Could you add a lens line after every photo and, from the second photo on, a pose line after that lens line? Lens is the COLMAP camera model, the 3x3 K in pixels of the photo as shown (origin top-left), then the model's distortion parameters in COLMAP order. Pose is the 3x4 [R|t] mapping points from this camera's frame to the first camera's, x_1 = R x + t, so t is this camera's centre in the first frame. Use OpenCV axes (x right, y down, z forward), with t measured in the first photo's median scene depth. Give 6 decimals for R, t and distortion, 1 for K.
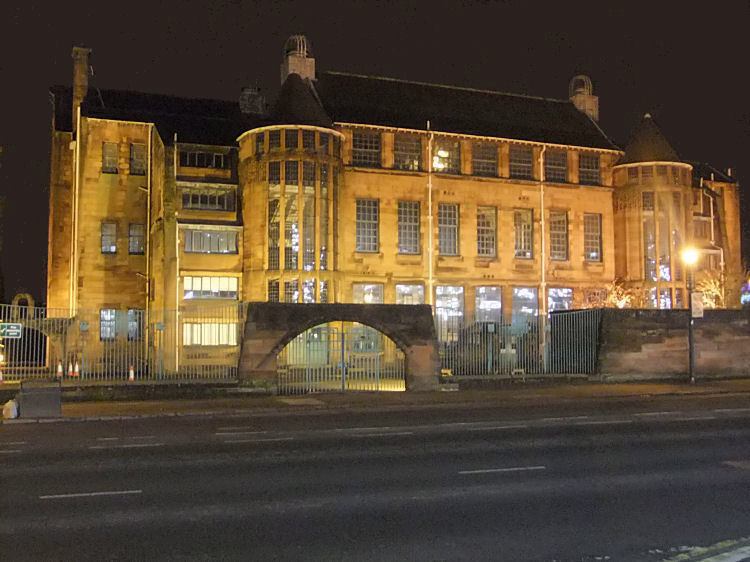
lens RADIAL K [[787.2, 0, 375.0], [0, 787.2, 281.0], [0, 0, 1]] dist [-0.065371, 0.008004]
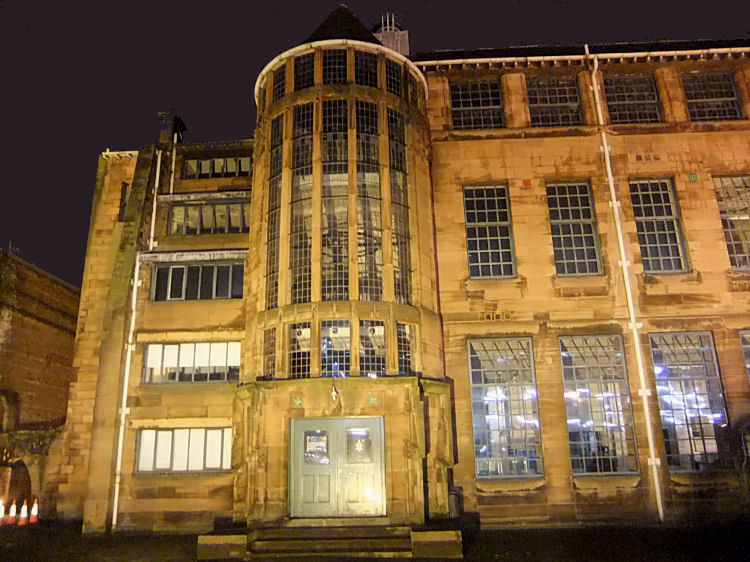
lens RADIAL K [[581.3, 0, 375.0], [0, 581.3, 281.0], [0, 0, 1]] dist [-0.075365, 0.081373]
pose [[0.921483, -0.131422, -0.365511, 0.056181], [0.047463, 0.972066, -0.229857, 0.047359], [0.385509, 0.194462, 0.901980, 0.609449]]
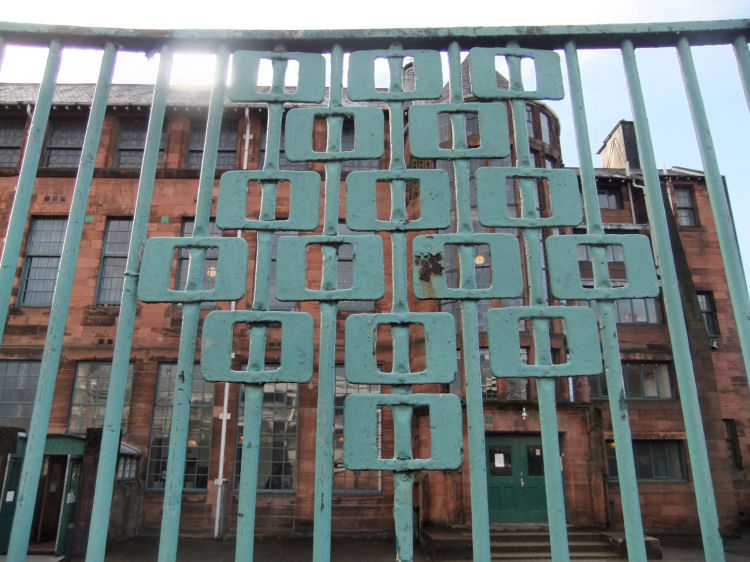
lens RADIAL K [[581.3, 0, 375.0], [0, 581.3, 281.0], [0, 0, 1]] dist [-0.075365, 0.081373]
pose [[0.947217, -0.099407, -0.304793, 0.439564], [0.020352, 0.967441, -0.252278, 0.055530], [0.319947, 0.232759, 0.918399, 0.716271]]
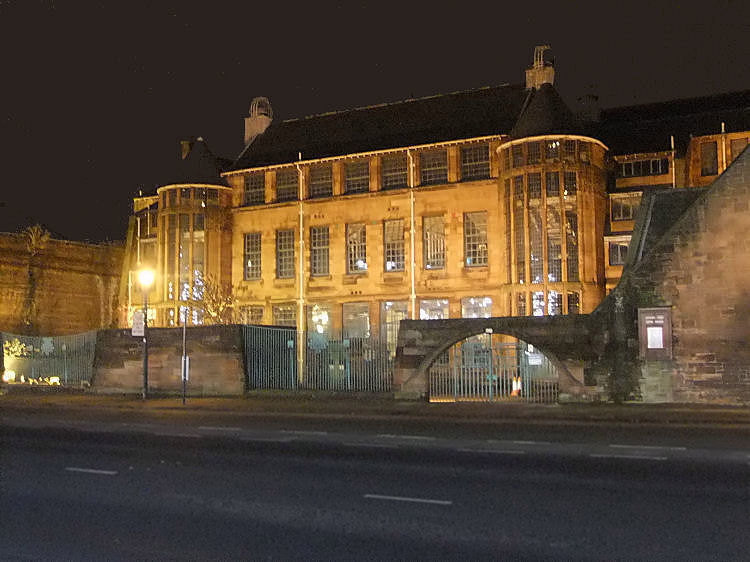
lens RADIAL K [[787.2, 0, 375.0], [0, 787.2, 281.0], [0, 0, 1]] dist [-0.065371, 0.008004]
pose [[0.680443, -0.073009, -0.729155, 0.918497], [0.060571, 0.997223, -0.043326, 0.025068], [0.730293, -0.014685, 0.682976, 0.337571]]
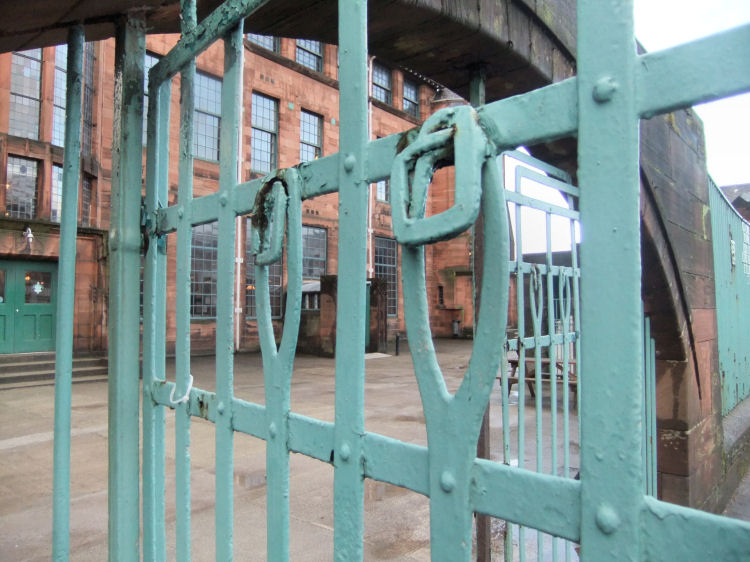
lens RADIAL K [[581.3, 0, 375.0], [0, 581.3, 281.0], [0, 0, 1]] dist [-0.075365, 0.081373]
pose [[0.853490, 0.028239, 0.520343, -0.075041], [-0.042490, 0.998977, 0.015479, 0.045593], [-0.519374, -0.035321, 0.853817, 0.544151]]
